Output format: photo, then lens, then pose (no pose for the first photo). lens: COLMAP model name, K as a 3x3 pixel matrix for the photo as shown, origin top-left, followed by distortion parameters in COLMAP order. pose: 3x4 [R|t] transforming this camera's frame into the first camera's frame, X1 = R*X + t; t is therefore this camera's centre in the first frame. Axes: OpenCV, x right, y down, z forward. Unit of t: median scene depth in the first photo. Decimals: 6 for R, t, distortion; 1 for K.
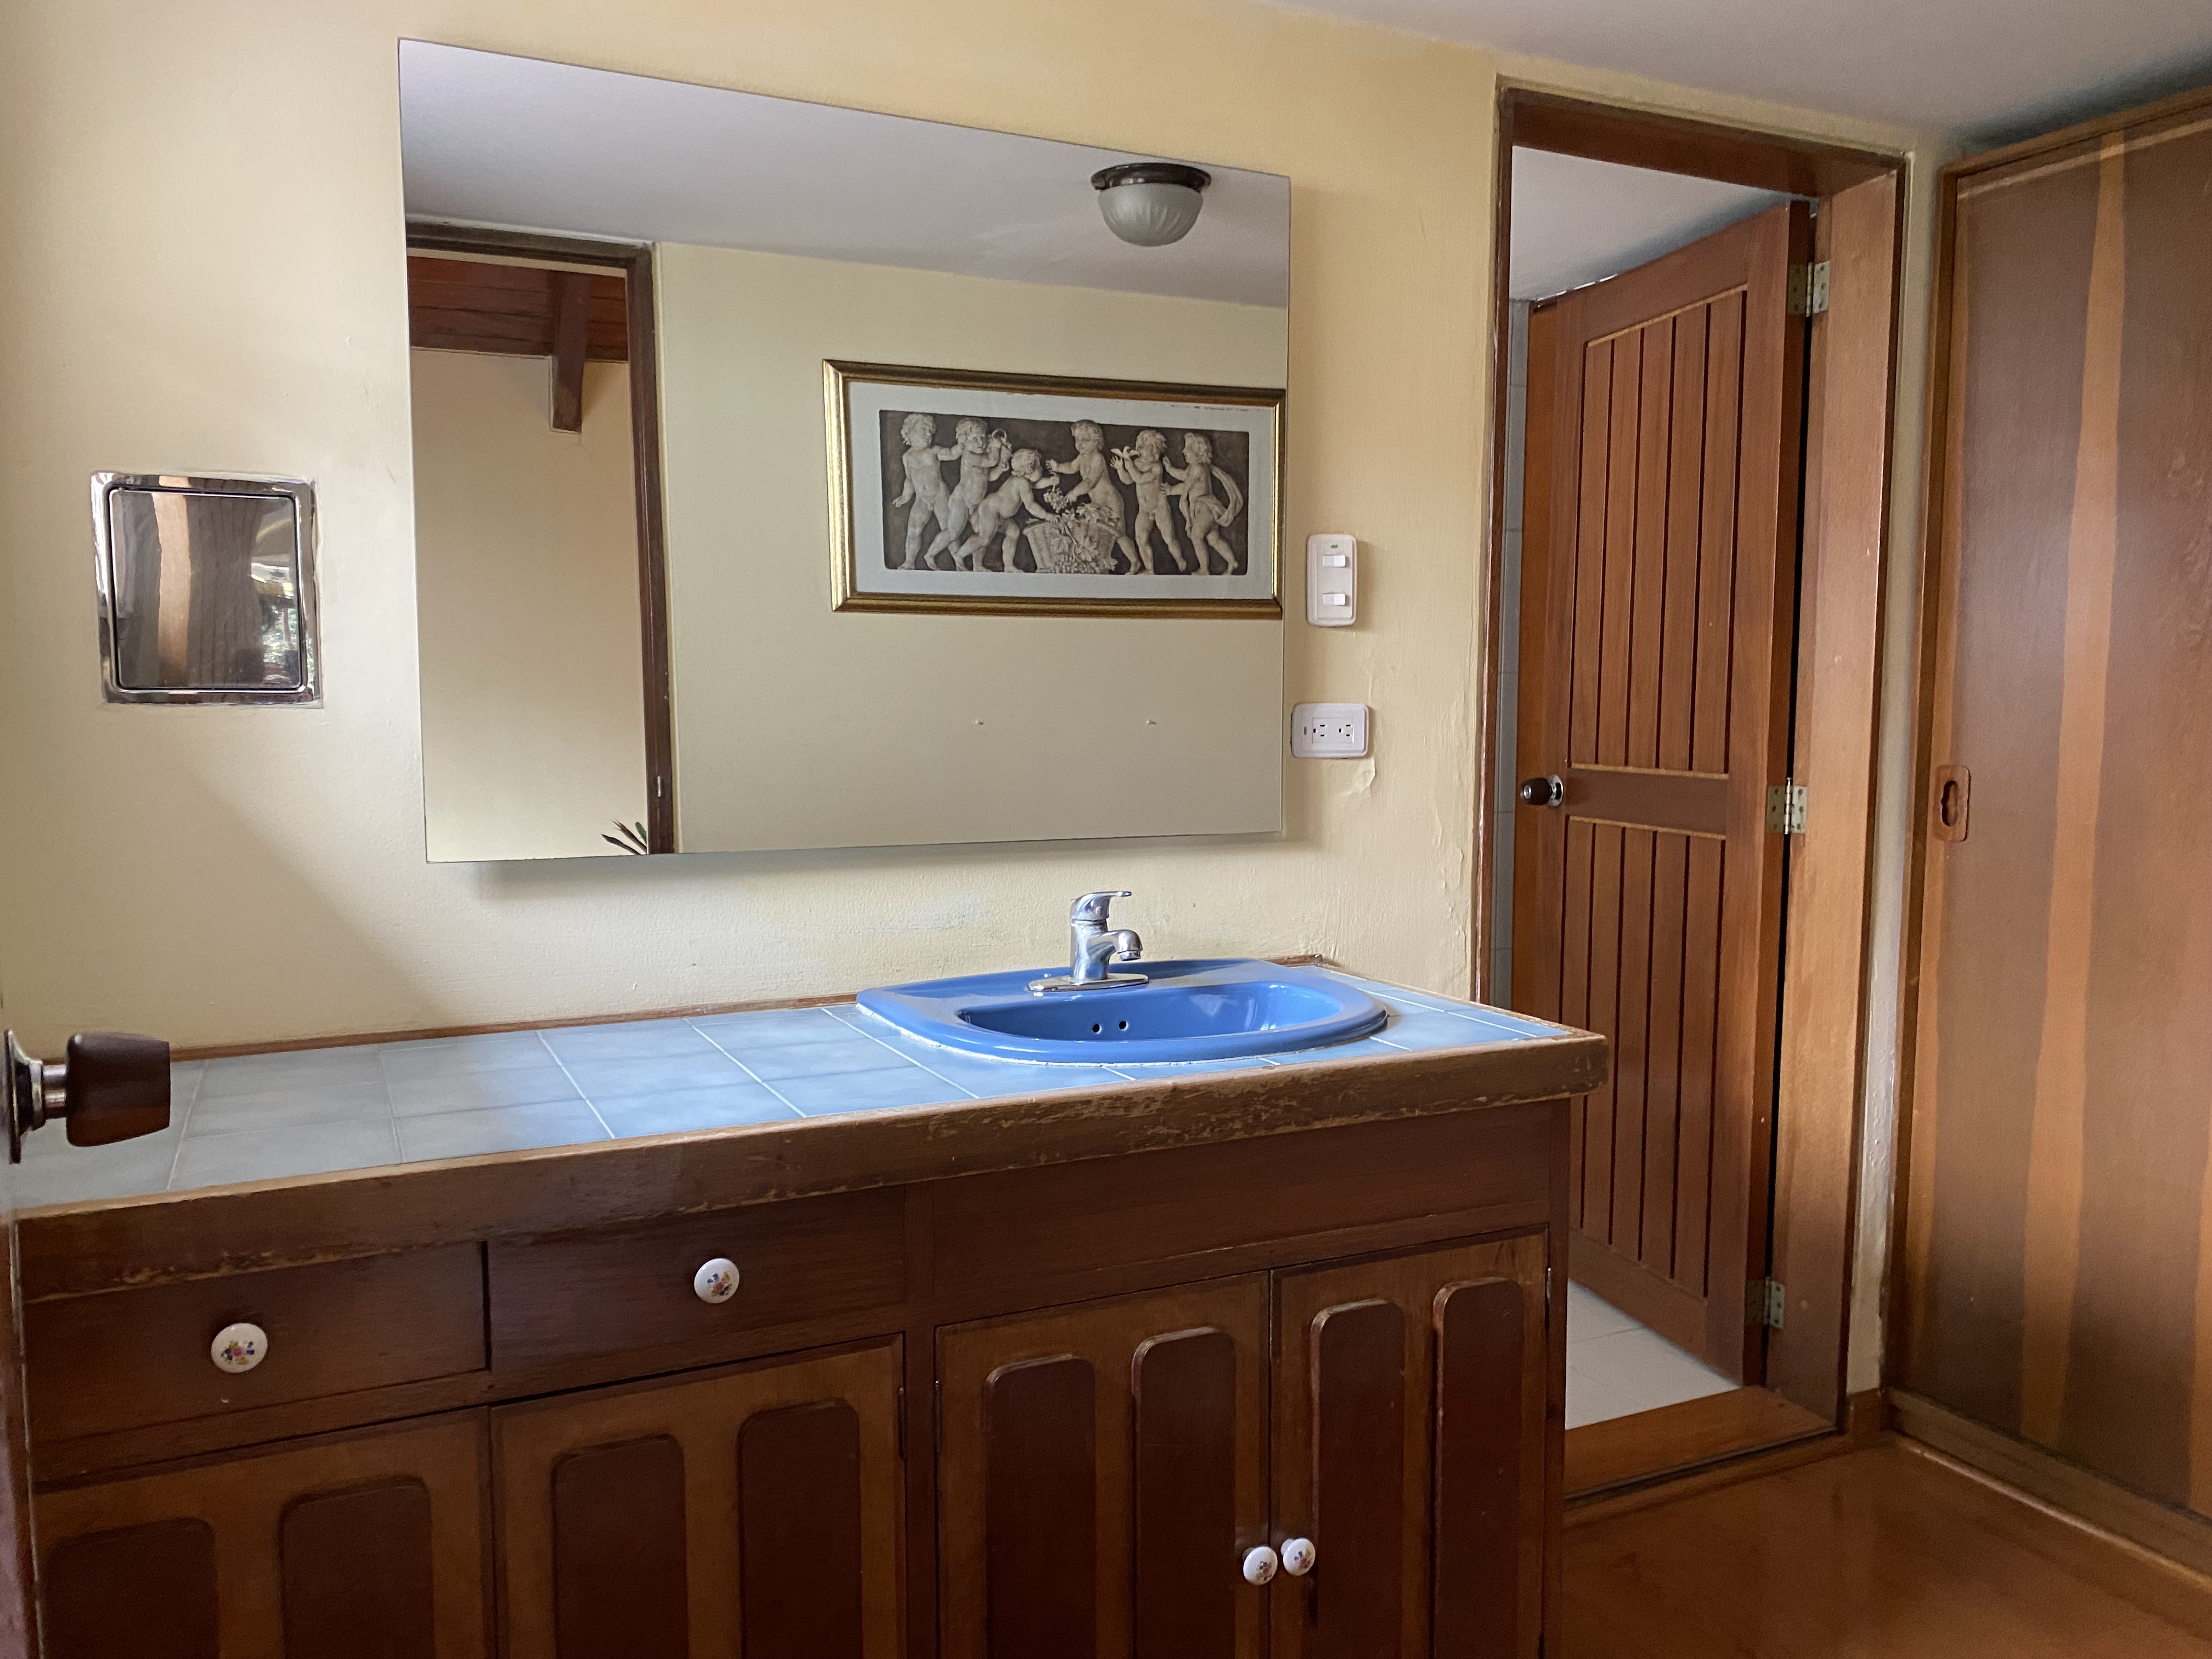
lens RADIAL K [[1722.0, 0, 1099.3], [0, 1722.0, 838.3], [0, 0, 1]] dist [0.007043, -0.006321]
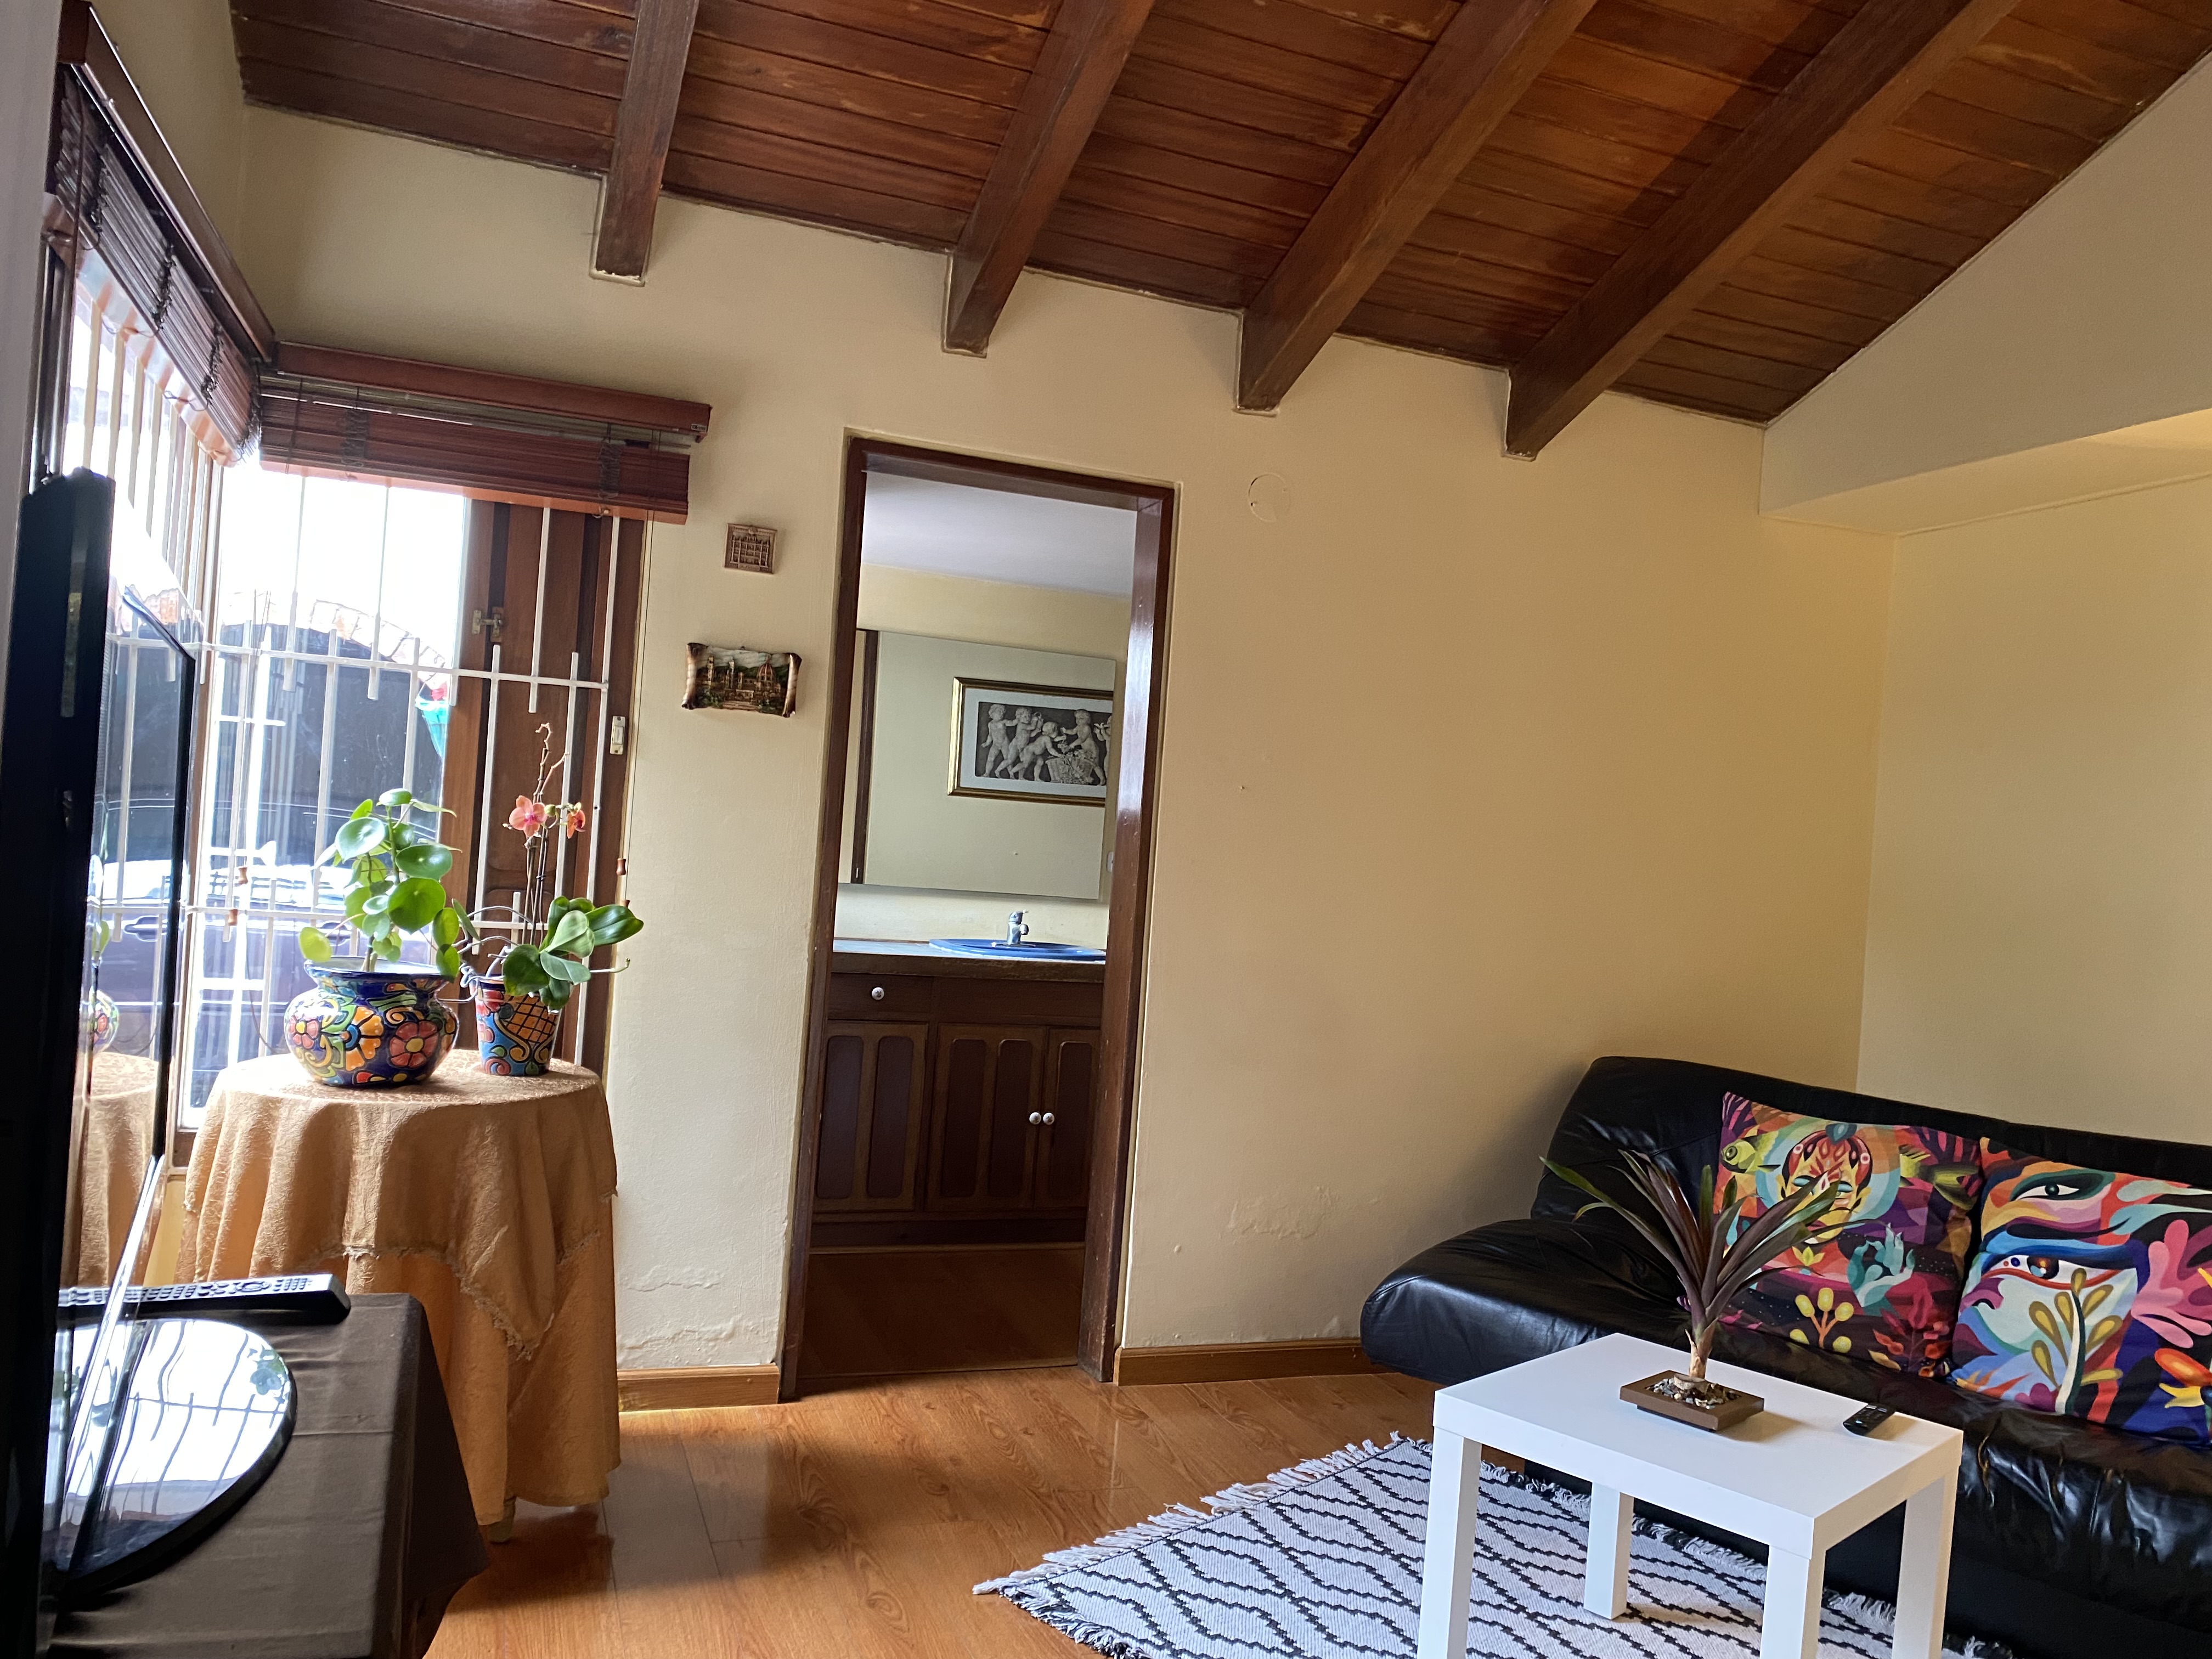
lens RADIAL K [[1722.0, 0, 1099.3], [0, 1722.0, 838.3], [0, 0, 1]] dist [0.007043, -0.006321]
pose [[0.992707, 0.078069, -0.091856, 0.218614], [-0.085943, 0.992655, -0.085145, 0.081428], [0.084534, 0.092418, 0.992125, -1.031409]]
